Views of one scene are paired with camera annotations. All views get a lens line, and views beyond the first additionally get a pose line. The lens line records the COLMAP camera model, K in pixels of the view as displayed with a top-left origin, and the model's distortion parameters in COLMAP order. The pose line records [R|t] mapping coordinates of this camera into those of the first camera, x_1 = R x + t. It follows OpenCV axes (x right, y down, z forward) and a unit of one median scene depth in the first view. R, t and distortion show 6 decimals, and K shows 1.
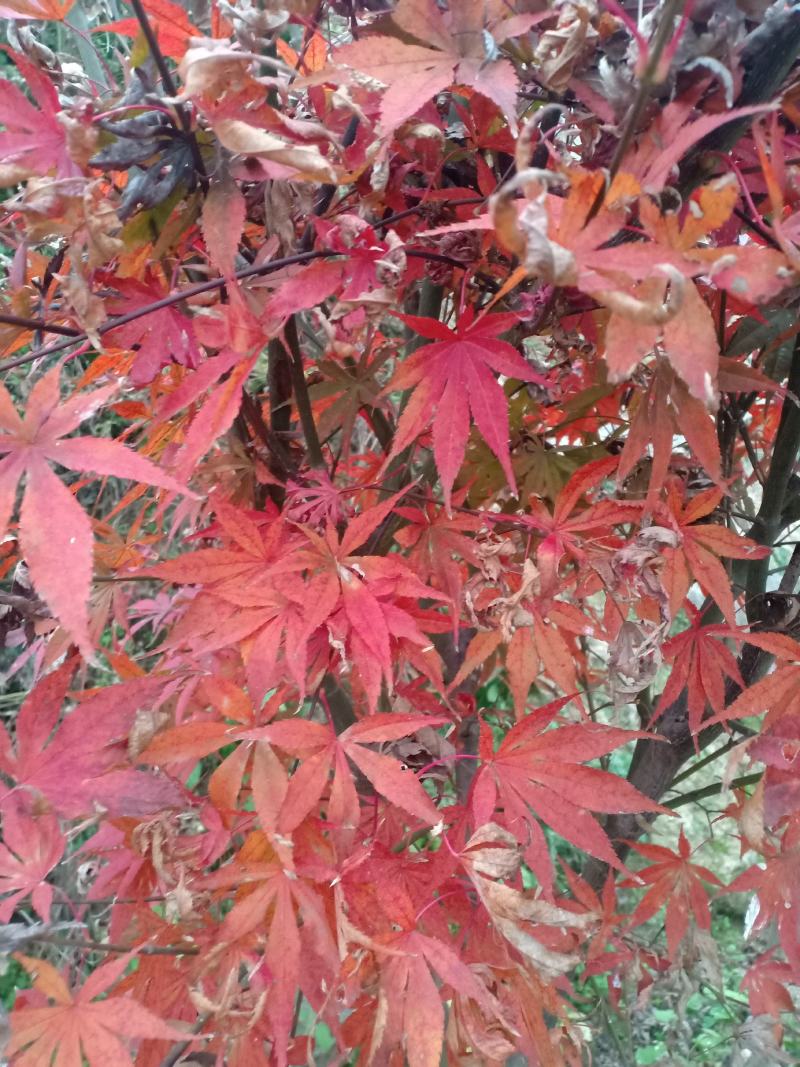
lens RADIAL K [[863.6, 0, 400.0], [0, 863.6, 533.5], [0, 0, 1]] dist [0.130632, -0.231156]
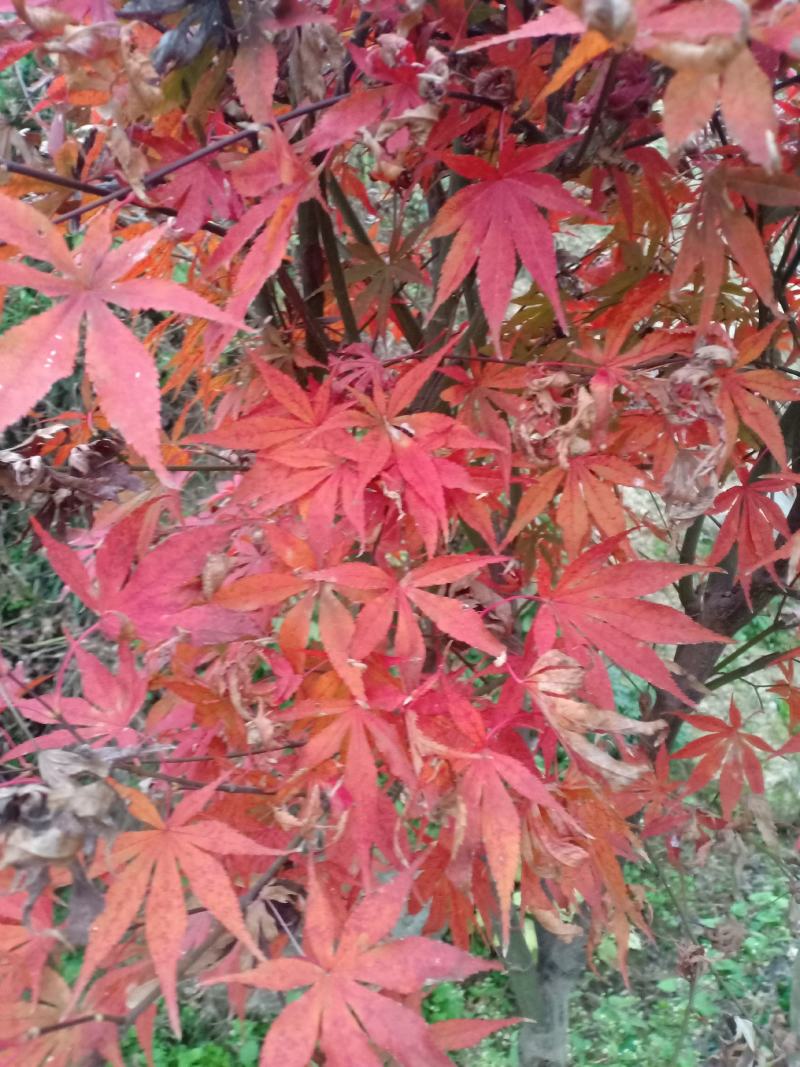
lens RADIAL K [[863.6, 0, 400.0], [0, 863.6, 533.5], [0, 0, 1]] dist [0.130632, -0.231156]
pose [[0.998262, -0.050246, -0.030788, -0.038303], [0.051966, 0.996969, 0.057894, 0.125397], [0.027786, -0.059394, 0.997848, -0.018508]]
